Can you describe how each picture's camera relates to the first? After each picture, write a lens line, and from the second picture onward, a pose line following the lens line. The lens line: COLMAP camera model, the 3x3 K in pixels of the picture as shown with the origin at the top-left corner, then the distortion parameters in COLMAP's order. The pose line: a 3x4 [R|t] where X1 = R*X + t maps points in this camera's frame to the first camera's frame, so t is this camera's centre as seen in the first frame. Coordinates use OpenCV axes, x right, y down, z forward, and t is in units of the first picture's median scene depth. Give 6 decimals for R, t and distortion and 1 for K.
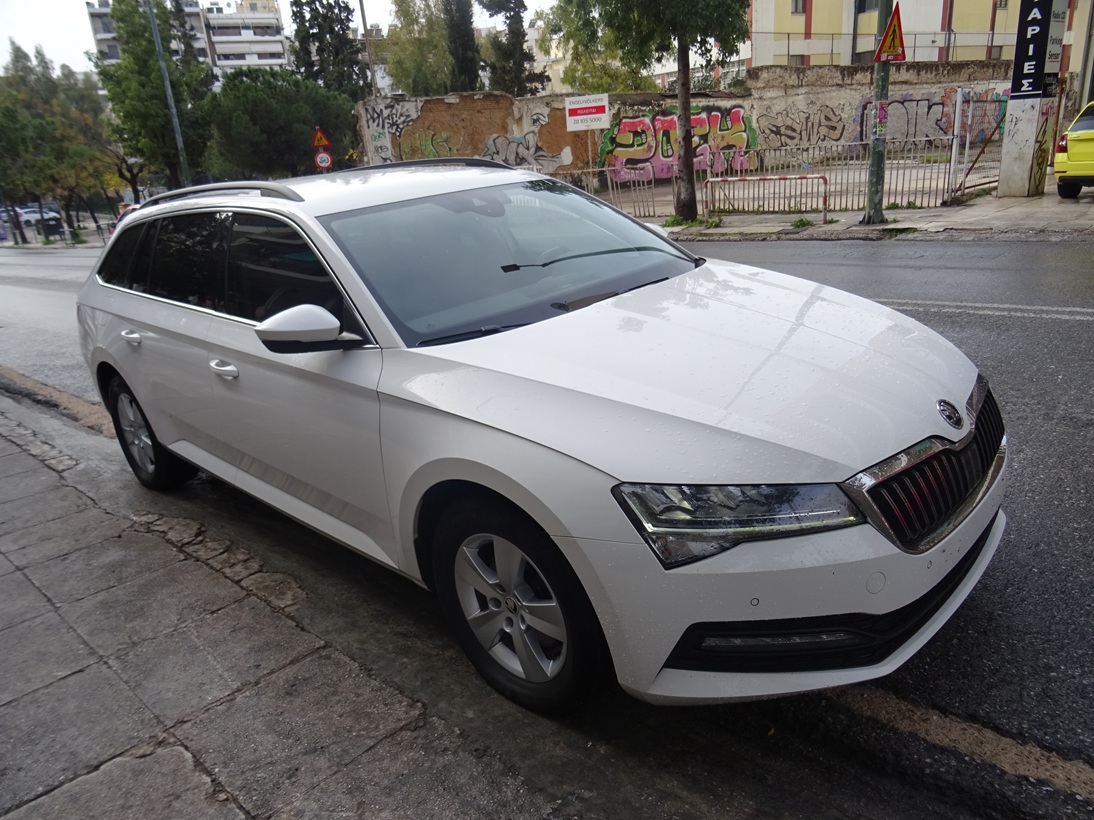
lens RADIAL K [[784.7, 0, 547.0], [0, 784.7, 410.0], [0, 0, 1]] dist [0.002214, -0.006020]
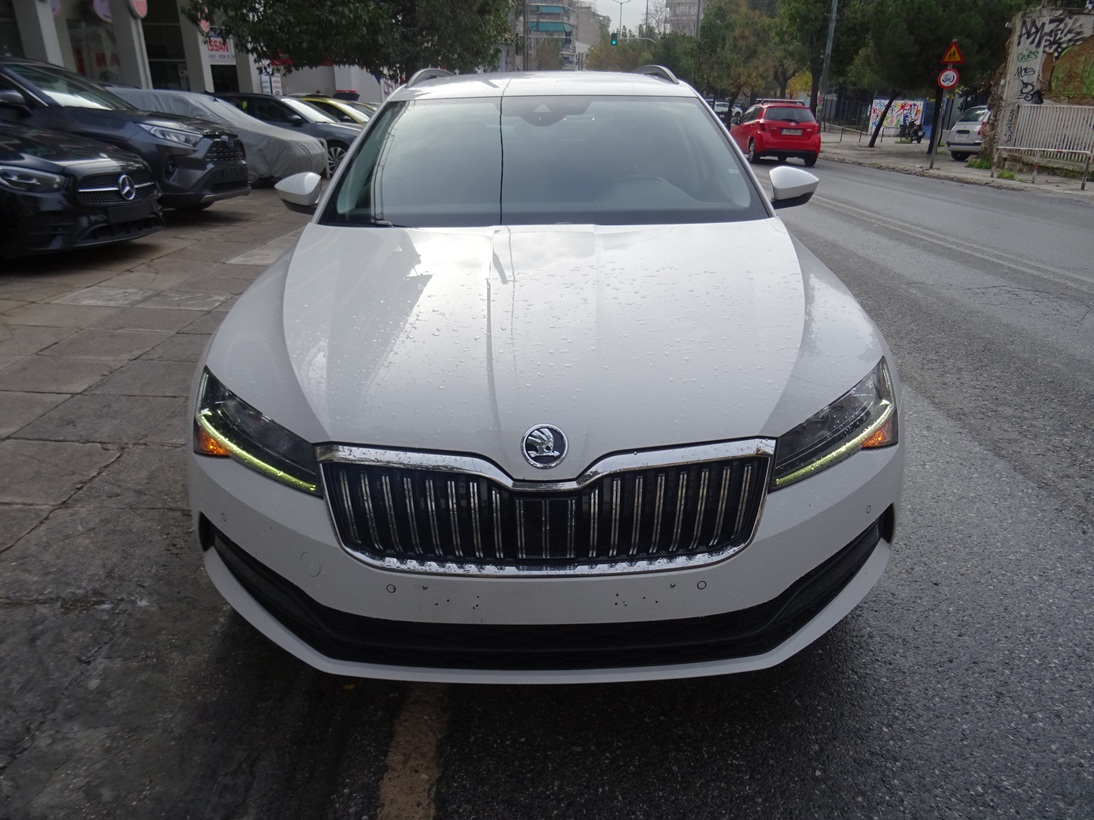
lens RADIAL K [[784.7, 0, 547.0], [0, 784.7, 410.0], [0, 0, 1]] dist [0.002214, -0.006020]
pose [[0.687846, 0.356657, -0.632190, 0.097010], [-0.292661, 0.933297, 0.208103, -0.018082], [0.664242, 0.041875, 0.746344, 0.044866]]
